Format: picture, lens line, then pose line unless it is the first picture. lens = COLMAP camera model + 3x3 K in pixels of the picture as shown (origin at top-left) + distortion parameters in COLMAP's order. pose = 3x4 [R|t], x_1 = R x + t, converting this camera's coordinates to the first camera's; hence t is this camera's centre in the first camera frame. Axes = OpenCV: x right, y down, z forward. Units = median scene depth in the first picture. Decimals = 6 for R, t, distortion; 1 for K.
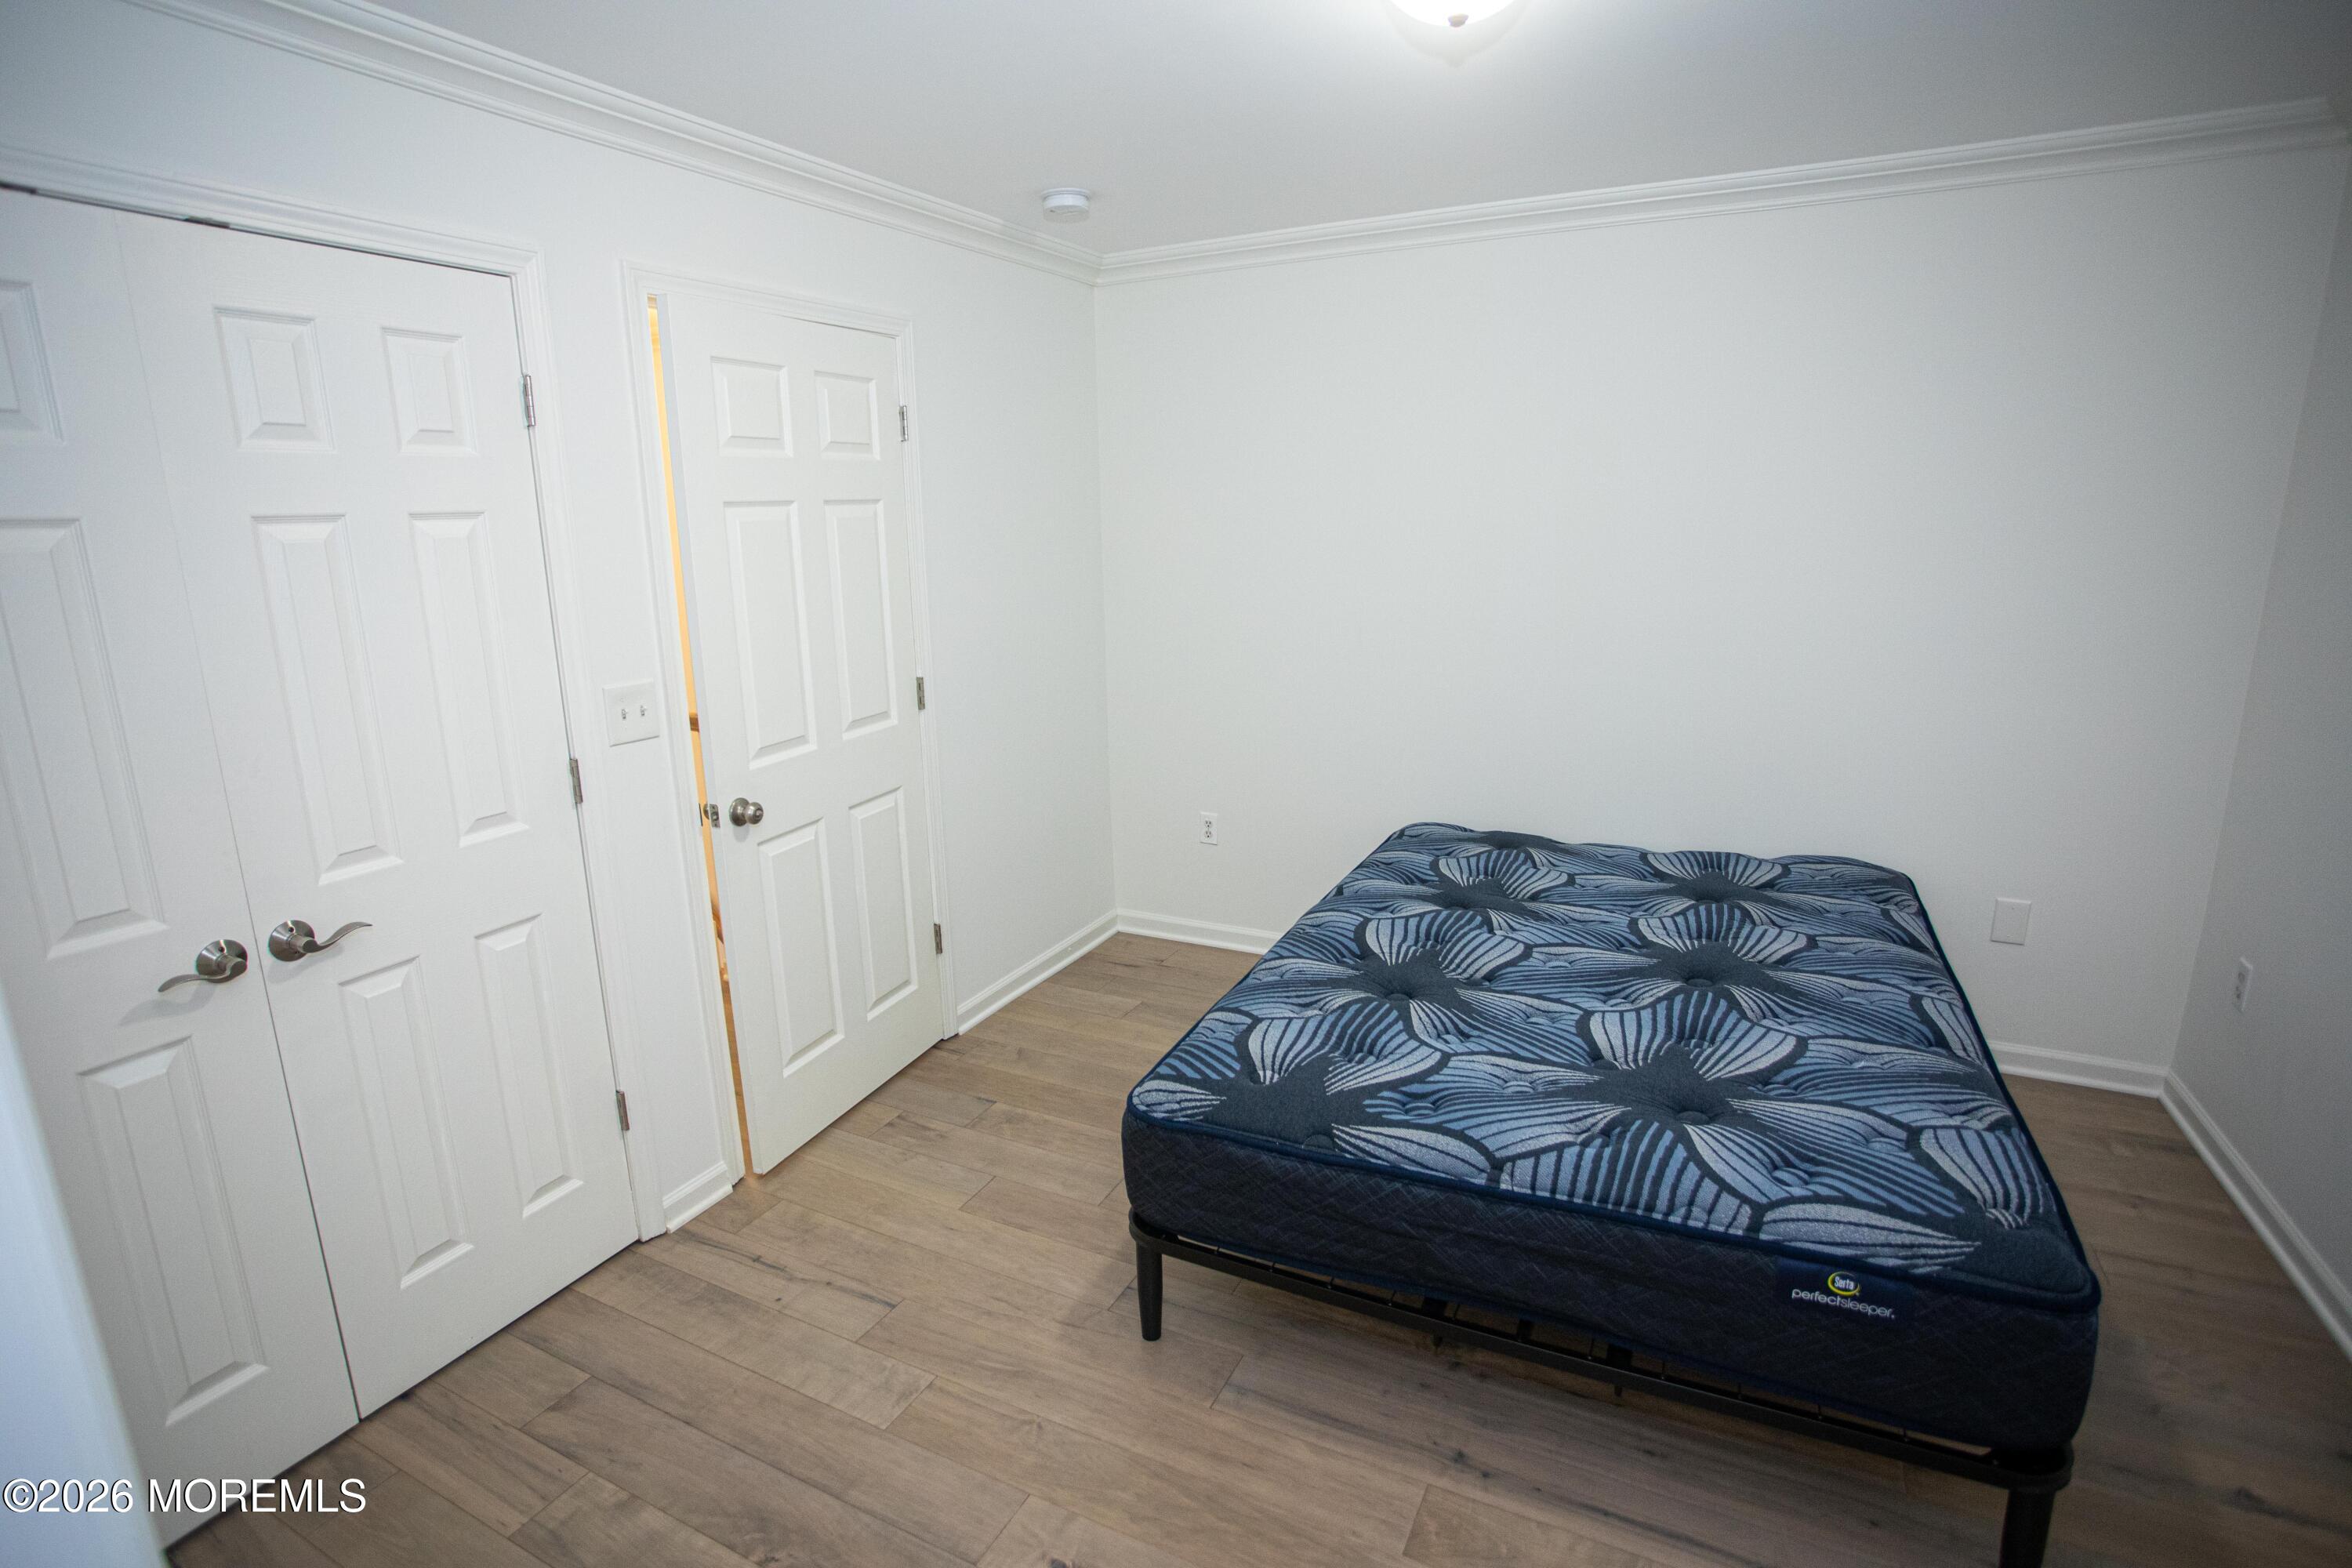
lens RADIAL K [[1185.8, 0, 1170.6], [0, 1185.8, 778.4], [0, 0, 1]] dist [-0.078064, 0.039339]
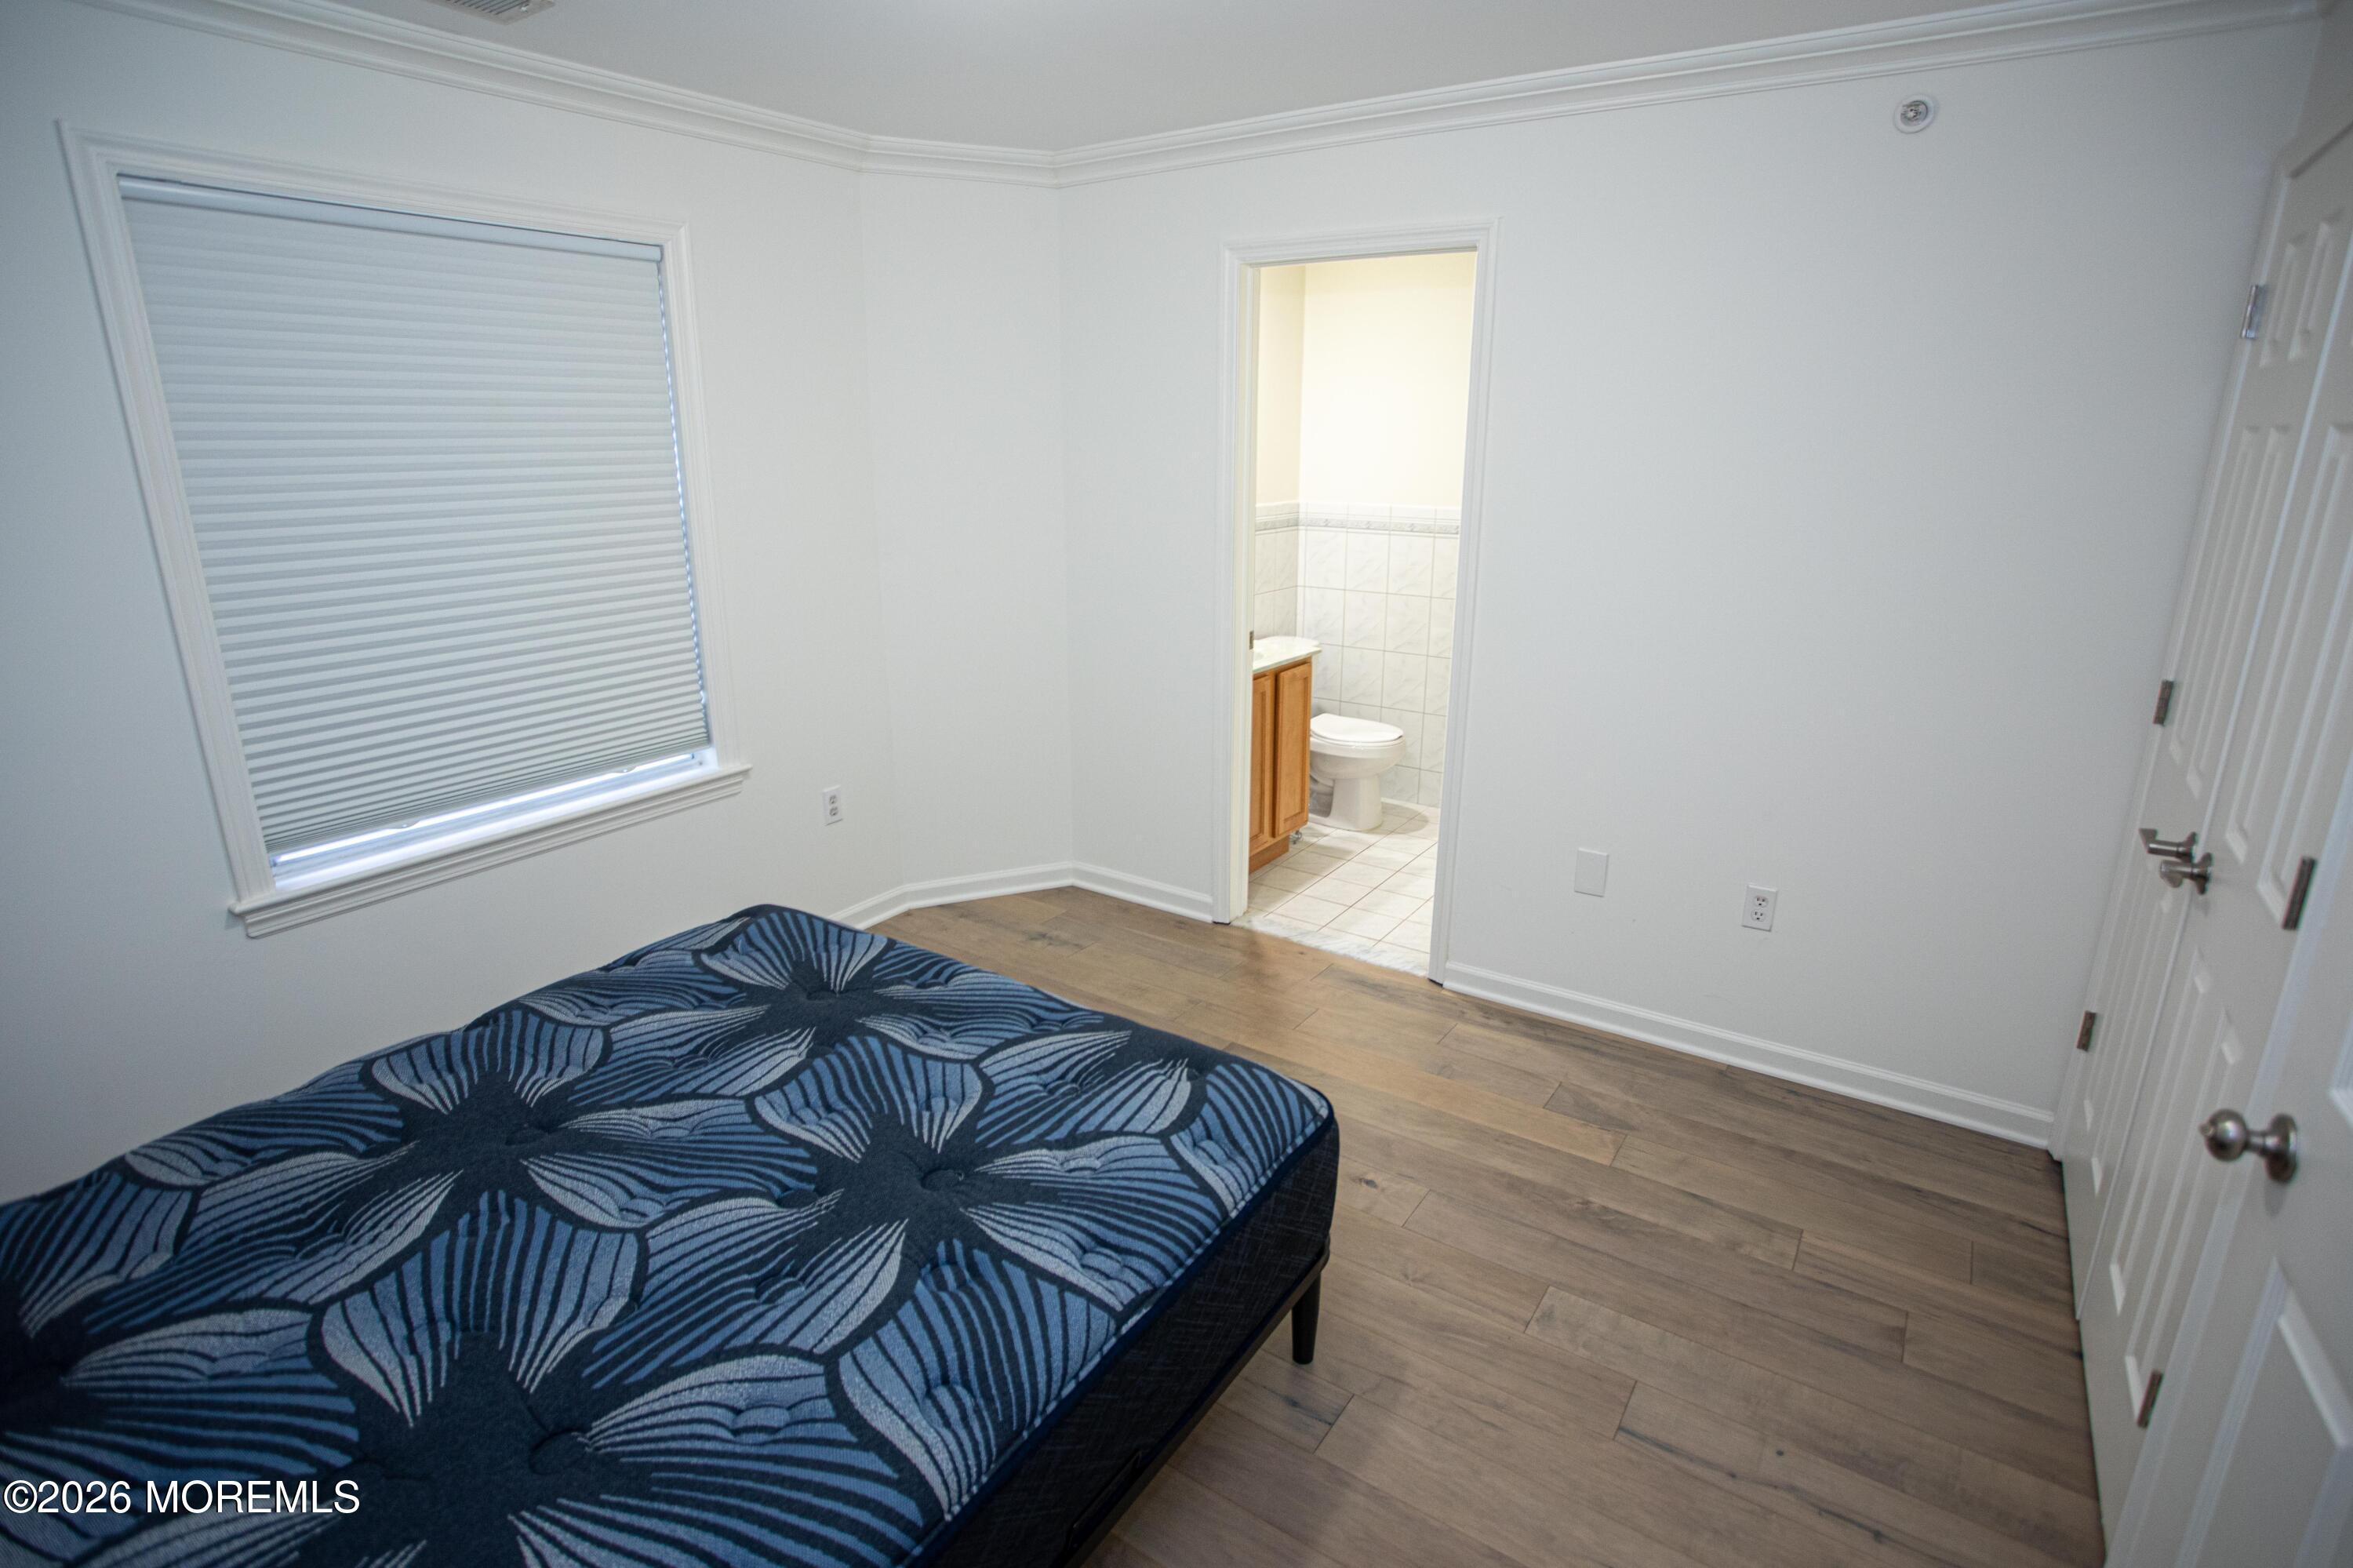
lens RADIAL K [[1186.3, 0, 1171.1], [0, 1186.3, 778.4], [0, 0, 1]] dist [-0.078064, 0.039339]
pose [[-0.992543, -0.014296, 0.121053, -0.019203], [0.046780, 0.872381, 0.486583, -0.367237], [-0.112561, 0.488617, -0.865207, 1.572836]]
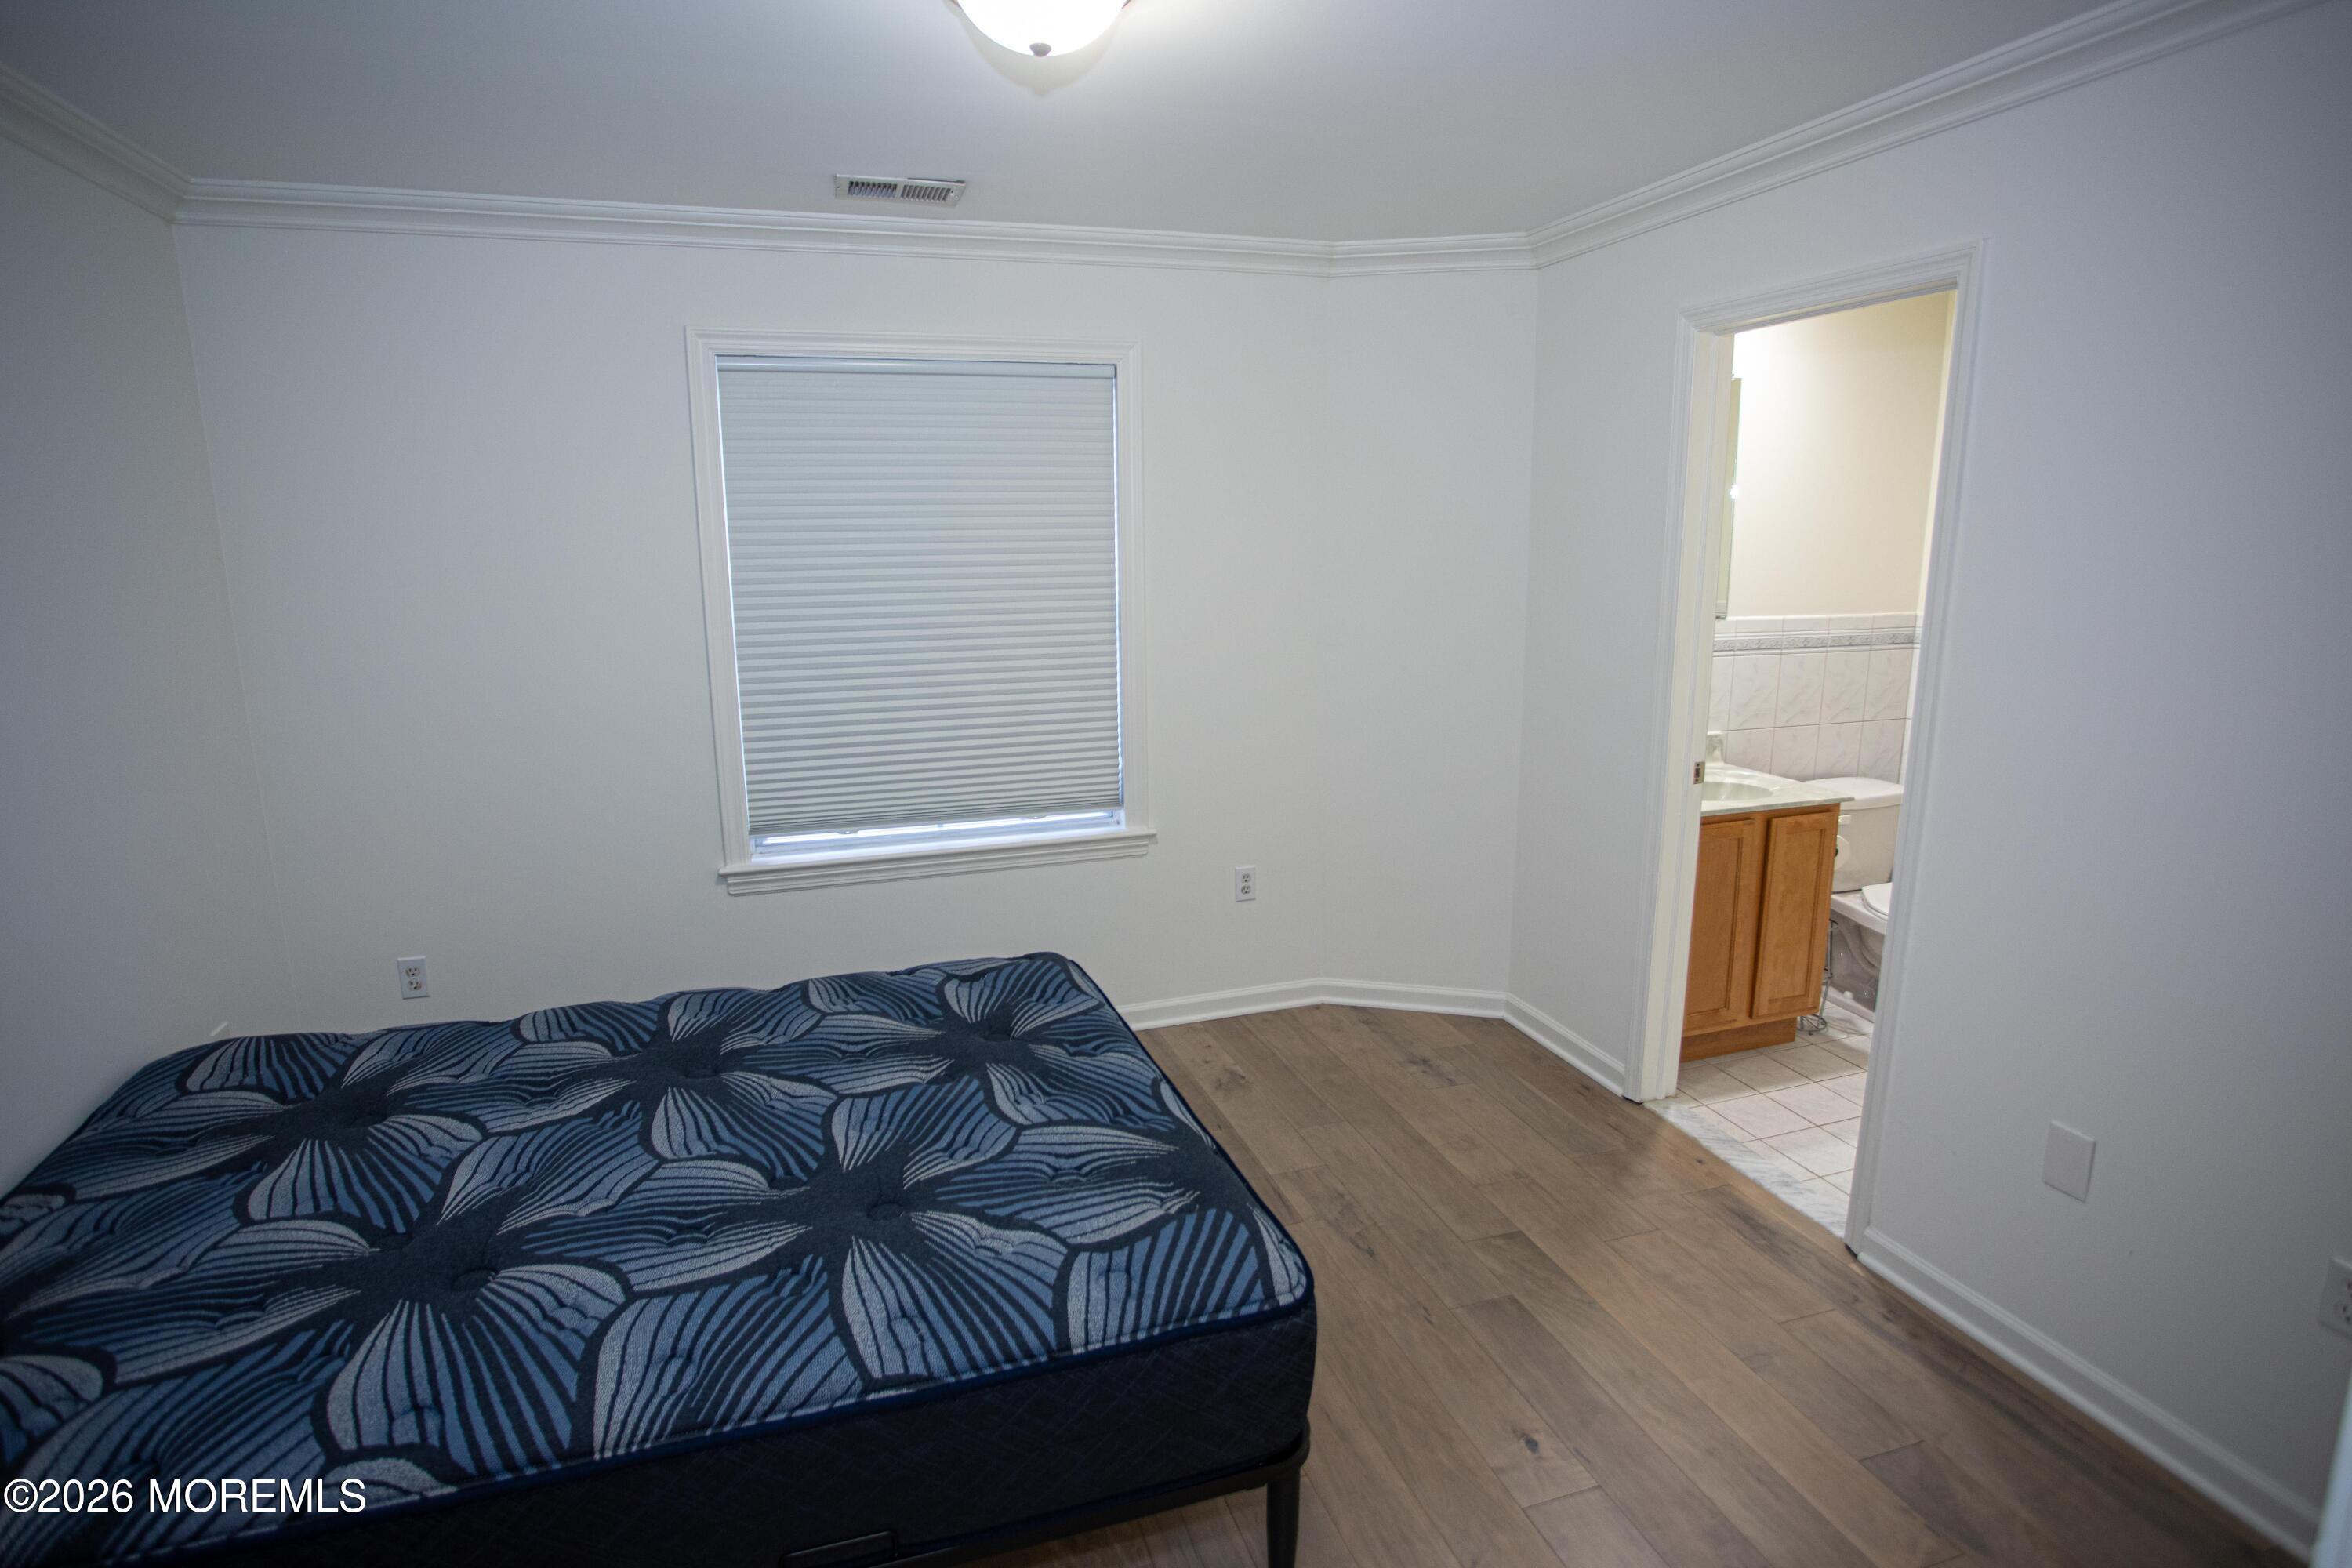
lens RADIAL K [[1220.6, 0, 1176.0], [0, 1220.6, 784.0], [0, 0, 1]] dist [-0.080888, 0.043607]
pose [[-0.705187, -0.119613, 0.698859, -0.464377], [0.182517, 0.921825, 0.341945, -0.306881], [-0.685126, 0.368689, -0.628228, 1.347049]]
